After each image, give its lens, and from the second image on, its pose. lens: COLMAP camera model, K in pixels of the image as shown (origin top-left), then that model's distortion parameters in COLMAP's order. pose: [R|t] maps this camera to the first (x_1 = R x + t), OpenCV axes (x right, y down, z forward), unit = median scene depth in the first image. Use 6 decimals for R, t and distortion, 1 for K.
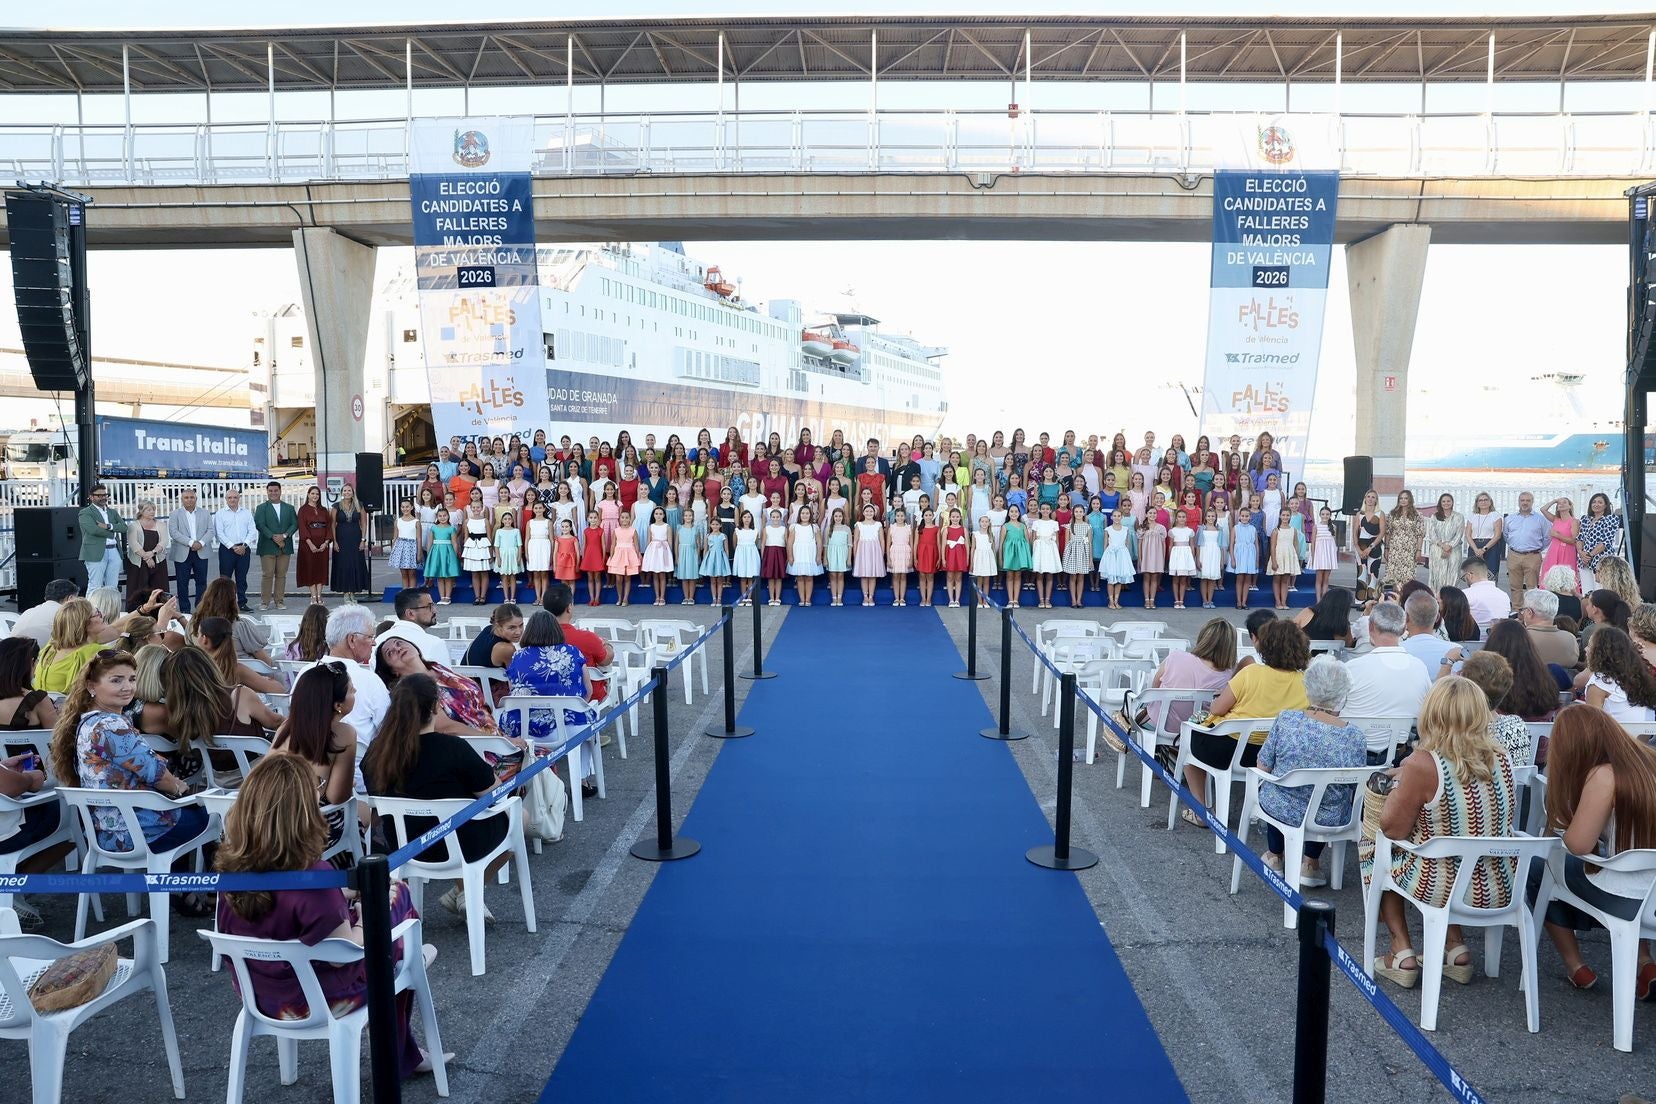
lens RADIAL K [[1179.8, 0, 818.9], [0, 1179.8, 553.8], [0, 0, 1]] dist [-0.119041, 0.101062]
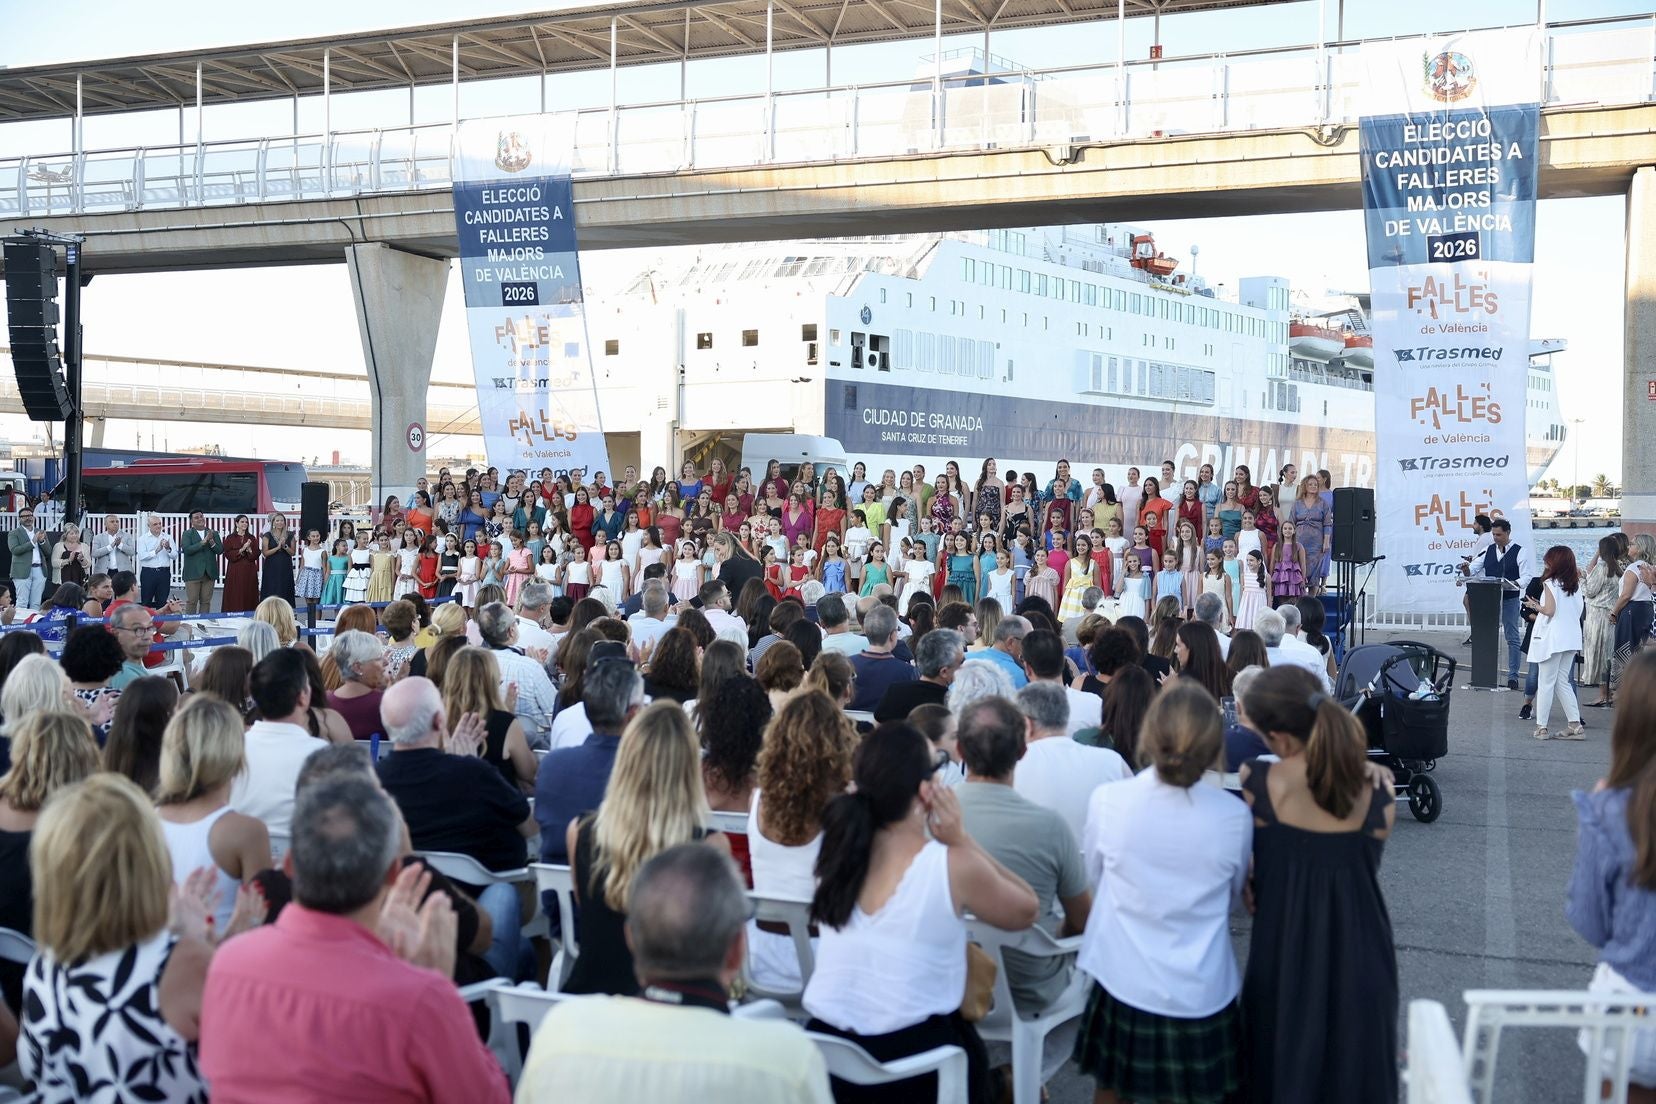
lens RADIAL K [[1771.8, 0, 825.1], [0, 1771.8, 555.2], [0, 0, 1]] dist [-0.010763, 0.128840]
pose [[0.939375, 0.014382, -0.342589, 0.409751], [-0.034169, 0.998073, -0.051789, 0.029105], [0.341184, 0.060355, 0.938057, -0.202644]]
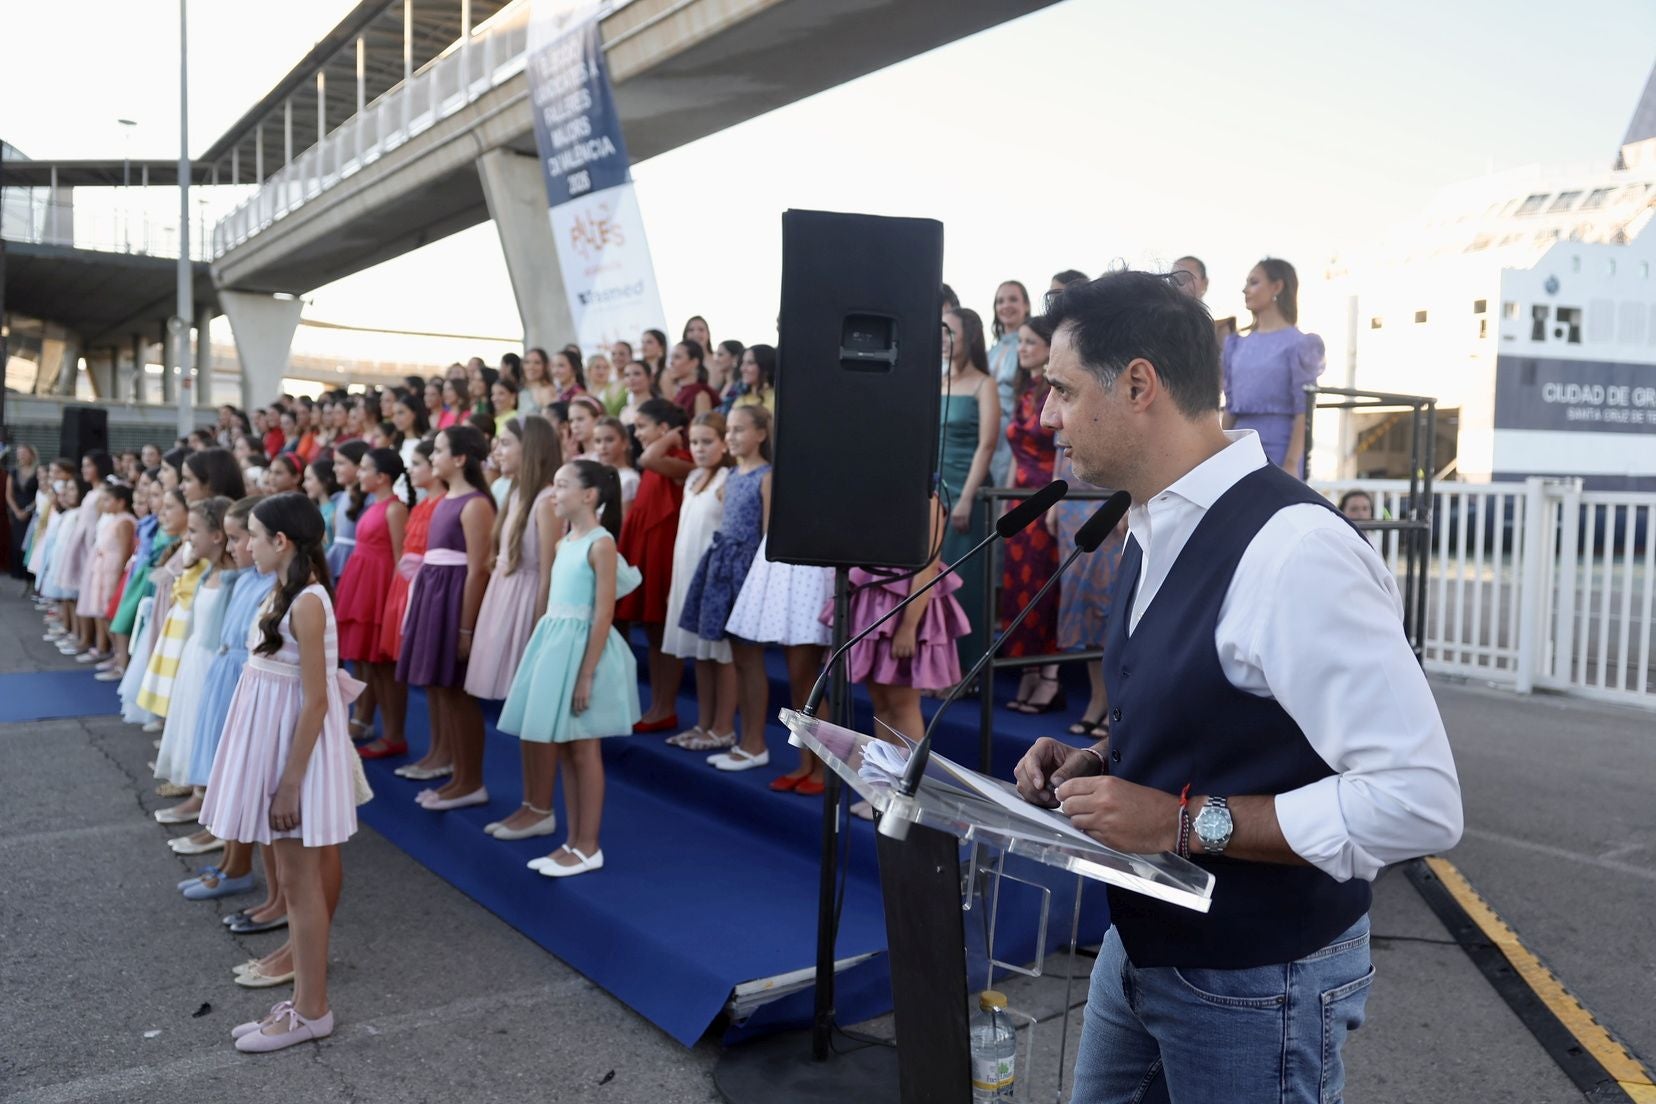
lens RADIAL K [[1330.3, 0, 828.0], [0, 1330.3, 552.0], [0, 0, 1]] dist [-0.085111, 0.107201]
pose [[0.594346, 0.054934, -0.802331, 0.470520], [-0.088080, 0.996109, 0.002954, -0.024919], [0.799372, 0.068913, 0.596872, 0.646450]]
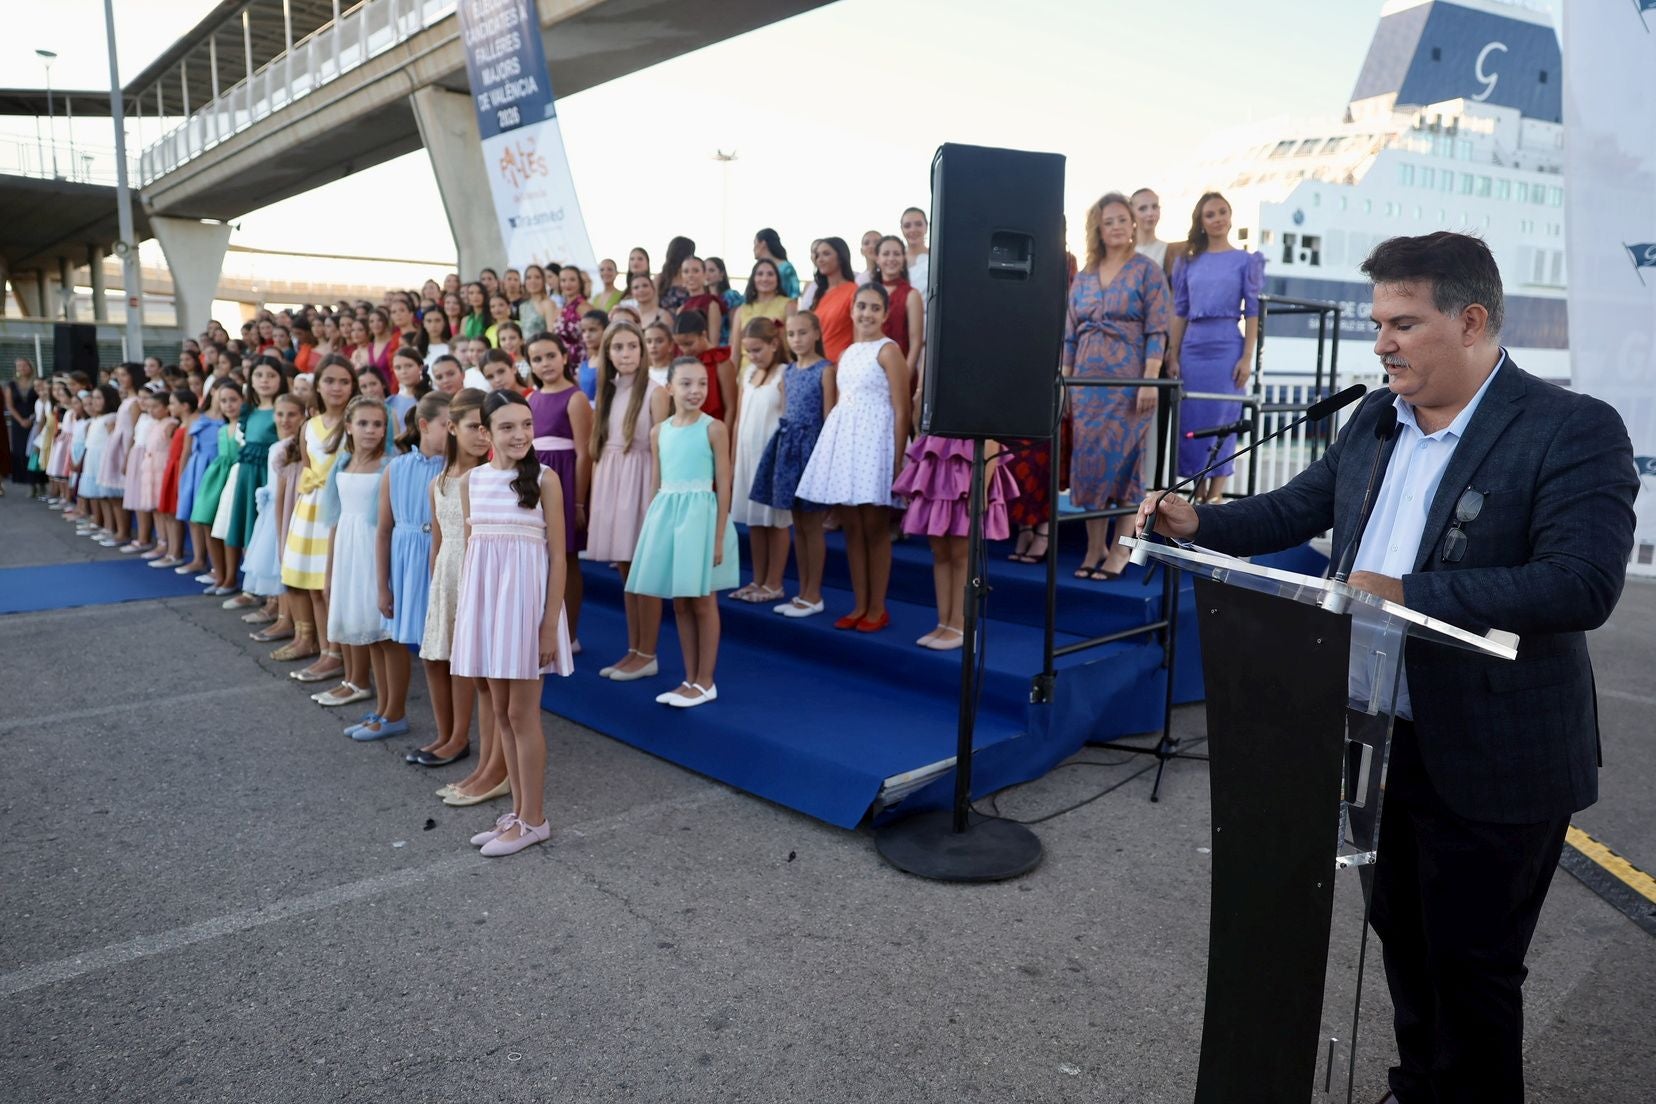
lens RADIAL K [[1148.0, 0, 823.0], [0, 1148.0, 547.4], [0, 0, 1]] dist [-0.104492, 0.082269]
pose [[0.686710, 0.108031, -0.718859, 0.452995], [-0.071170, 0.994136, 0.081412, -0.019551], [0.723439, -0.004745, 0.690372, 0.612185]]
